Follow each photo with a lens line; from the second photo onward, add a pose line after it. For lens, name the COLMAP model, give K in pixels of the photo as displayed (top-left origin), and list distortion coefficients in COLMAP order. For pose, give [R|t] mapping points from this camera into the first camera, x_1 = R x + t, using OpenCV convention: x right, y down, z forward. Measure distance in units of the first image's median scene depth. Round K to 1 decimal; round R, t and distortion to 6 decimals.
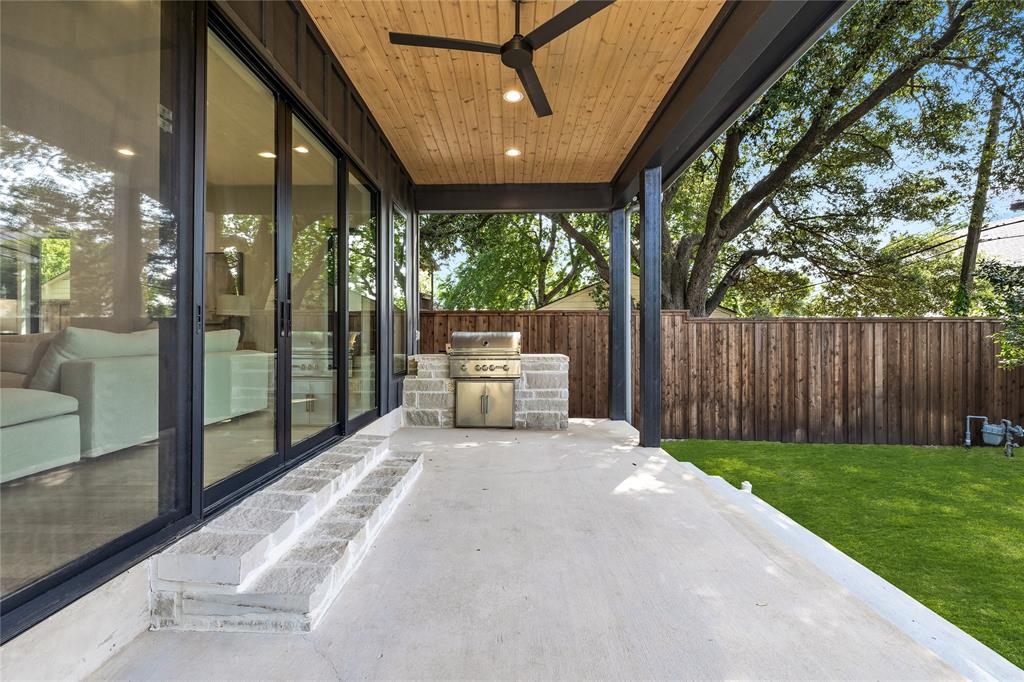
lens RADIAL K [[441.9, 0, 511.3], [0, 441.9, 337.4], [0, 0, 1]] dist [0.001279, -0.000306]
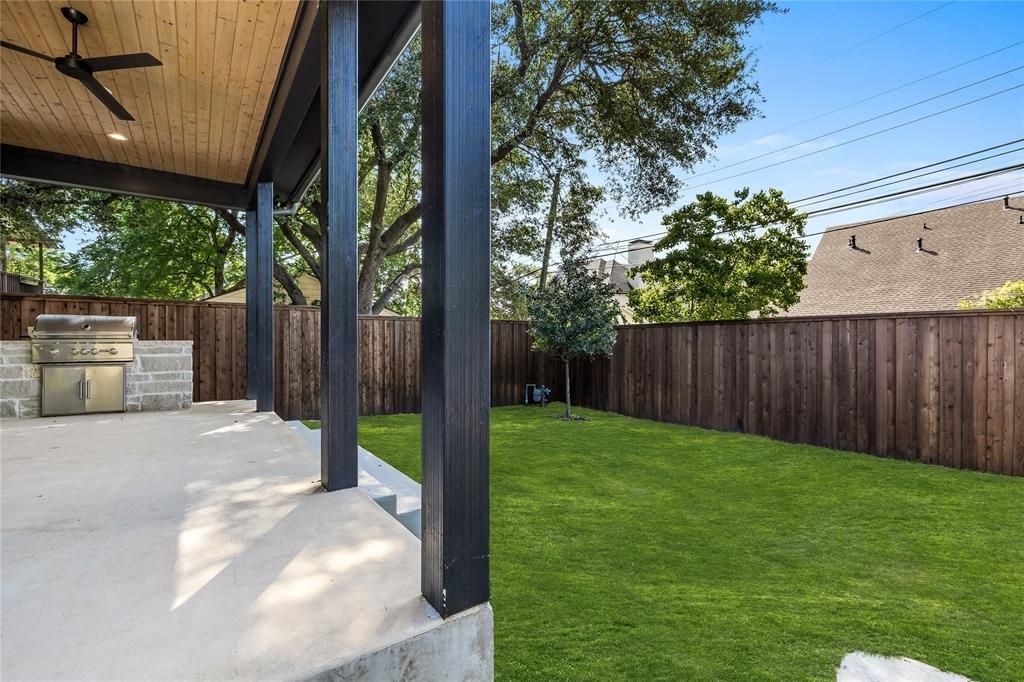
lens RADIAL K [[441.9, 0, 510.2], [0, 441.9, 347.7], [0, 0, 1]] dist [0.001279, -0.000306]
pose [[0.810550, -0.005180, 0.585647, 0.082949], [-0.001425, 0.999940, 0.010816, 0.031243], [-0.585668, -0.009601, 0.810494, -0.210971]]
